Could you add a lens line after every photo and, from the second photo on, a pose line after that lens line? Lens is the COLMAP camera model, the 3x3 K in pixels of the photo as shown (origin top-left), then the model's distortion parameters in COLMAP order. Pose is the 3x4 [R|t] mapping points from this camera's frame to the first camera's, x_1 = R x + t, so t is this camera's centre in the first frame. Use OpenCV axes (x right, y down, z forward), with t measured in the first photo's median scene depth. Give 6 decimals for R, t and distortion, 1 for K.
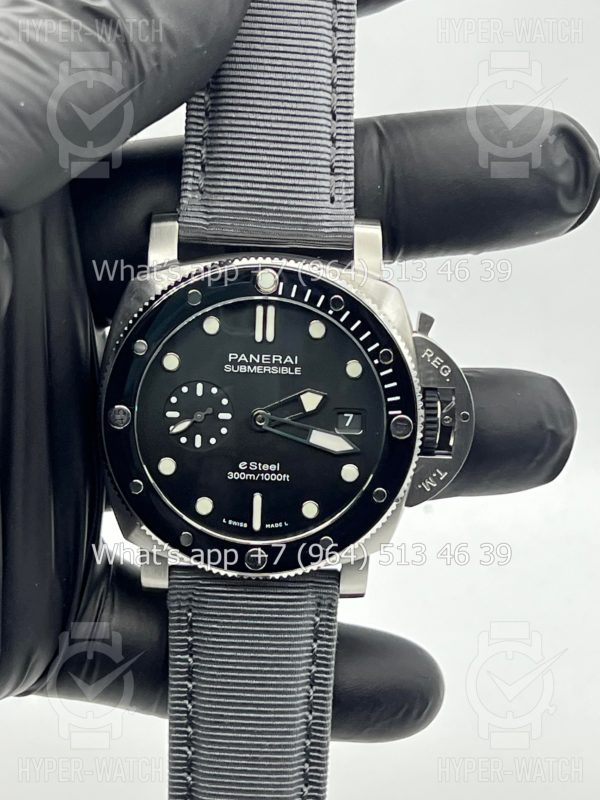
lens RADIAL K [[1929.7, 0, 300.0], [0, 1929.7, 402.1], [0, 0, 1]] dist [0.188045, 0.000000]
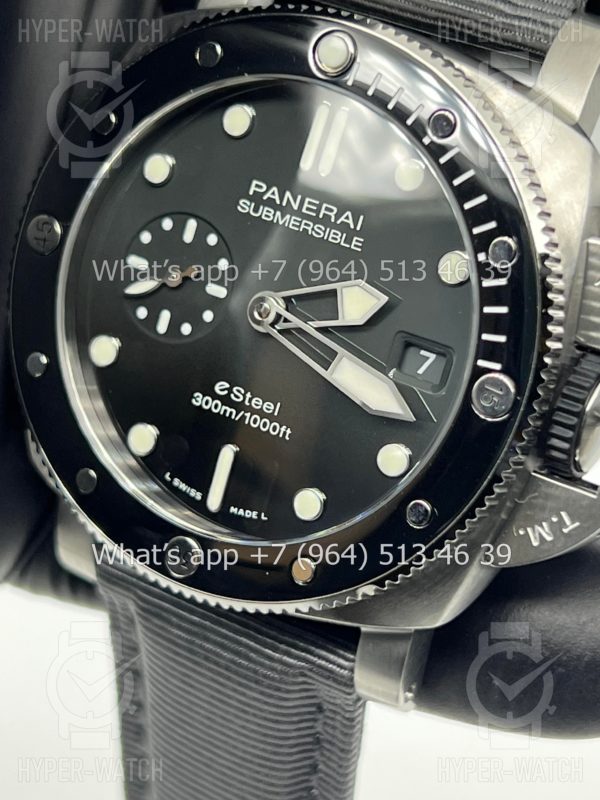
lens RADIAL K [[1929.7, 0, 314.1], [0, 1929.7, 427.7], [0, 0, 1]] dist [0.188045, 0.000000]
pose [[0.868018, 0.289522, -0.403388, 0.217090], [-0.311683, 0.950120, 0.011242, 0.029455], [0.386522, 0.115971, 0.914960, 0.516052]]
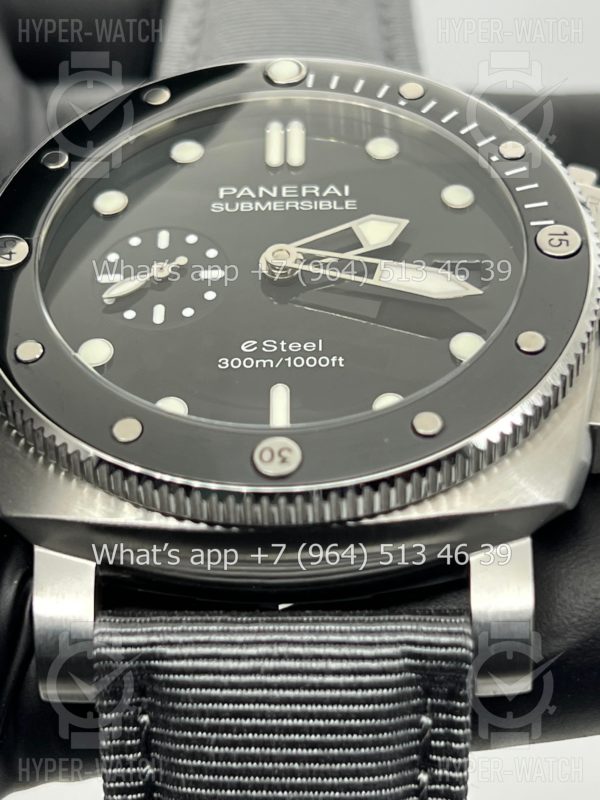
lens RADIAL K [[1929.7, 0, 299.8], [0, 1929.7, 400.7], [0, 0, 1]] dist [0.188045, 0.000000]
pose [[0.997773, -0.062784, -0.022504, -0.006361], [0.026111, 0.678190, -0.734422, 0.406256], [0.061372, 0.732199, 0.678320, 0.680707]]
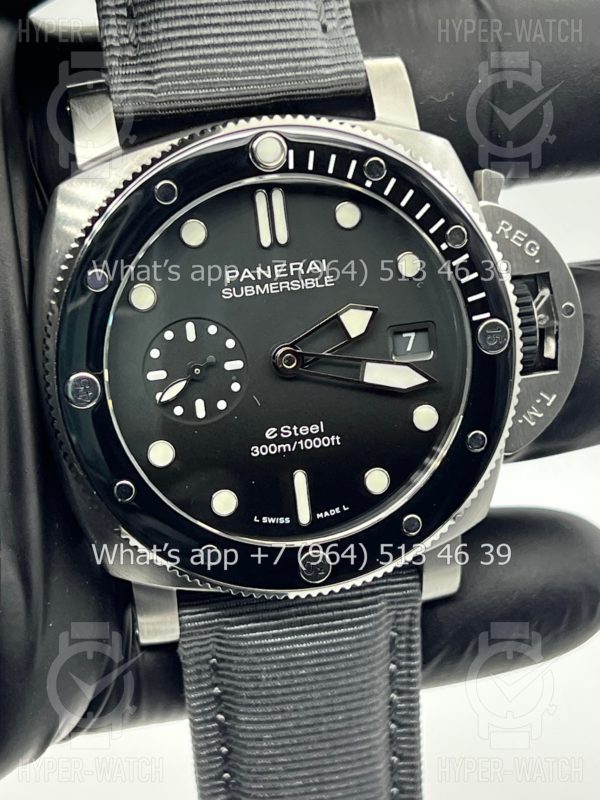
lens RADIAL K [[1929.7, 0, 303.5], [0, 1929.7, 420.4], [0, 0, 1]] dist [0.188045, 0.000000]
pose [[0.974415, -0.170548, 0.146386, -0.117030], [0.170579, 0.985266, 0.012433, 0.022060], [-0.146349, 0.012855, 0.989149, 0.332761]]
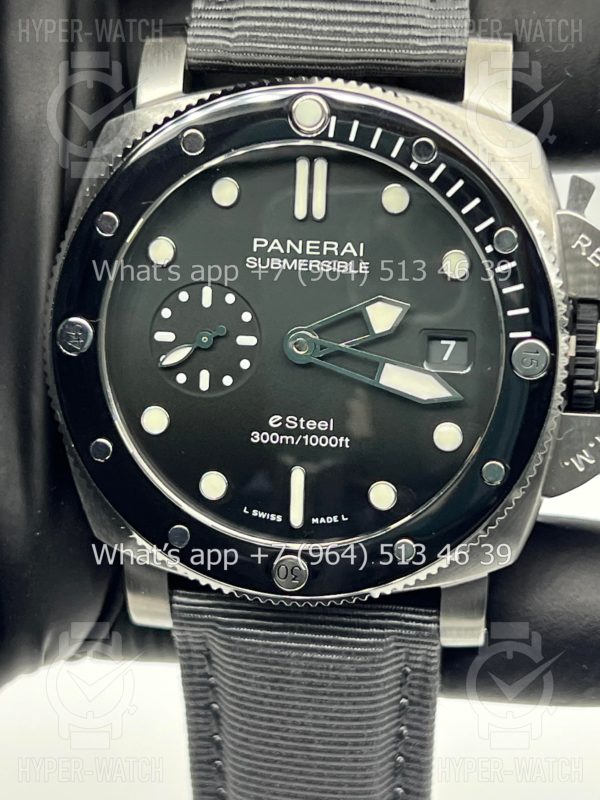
lens RADIAL K [[1929.7, 0, 290.5], [0, 1929.7, 415.4], [0, 0, 1]] dist [0.188045, 0.000000]
pose [[0.986260, 0.016519, -0.164375, 0.077611], [-0.021956, 0.999268, -0.031312, 0.050556], [0.163738, 0.034491, 0.985901, 0.391762]]
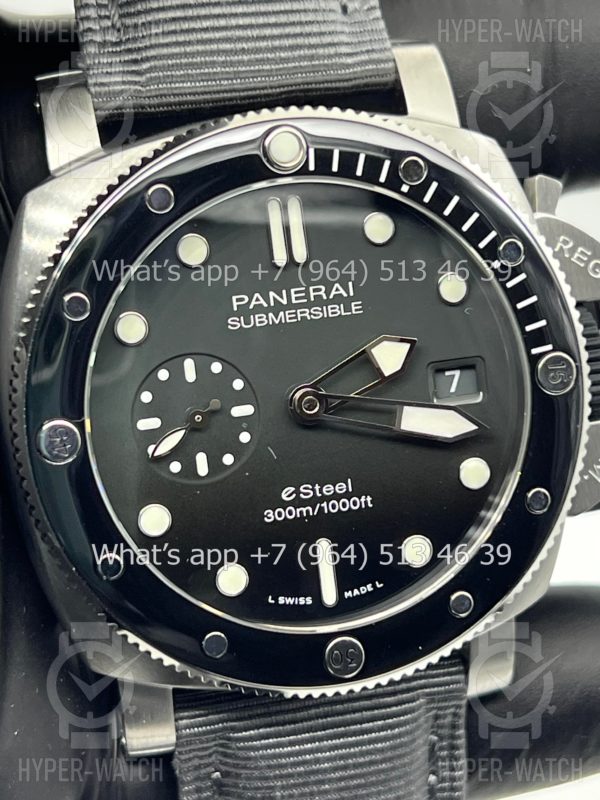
lens RADIAL K [[1929.7, 0, 300.2], [0, 1929.7, 401.1], [0, 0, 1]] dist [0.188045, 0.000000]
pose [[0.968603, -0.172305, 0.179218, -0.121335], [0.182143, 0.982464, -0.039843, 0.029576], [-0.169210, 0.071235, 0.983002, 0.456509]]
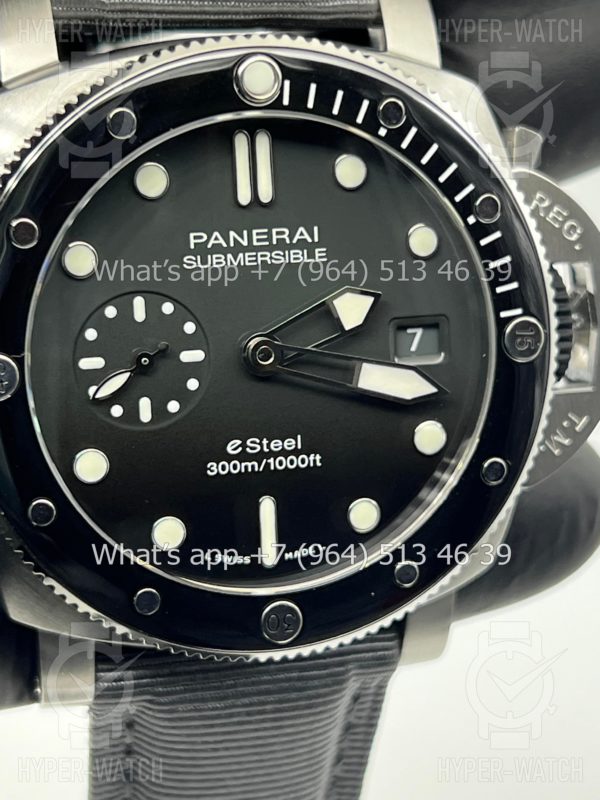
lens RADIAL K [[1929.7, 0, 299.1], [0, 1929.7, 407.7], [0, 0, 1]] dist [0.188045, 0.000000]
pose [[0.966172, -0.114086, 0.231290, -0.132634], [0.112198, 0.993457, 0.021347, 0.013255], [-0.232212, 0.005326, 0.972651, 0.491335]]
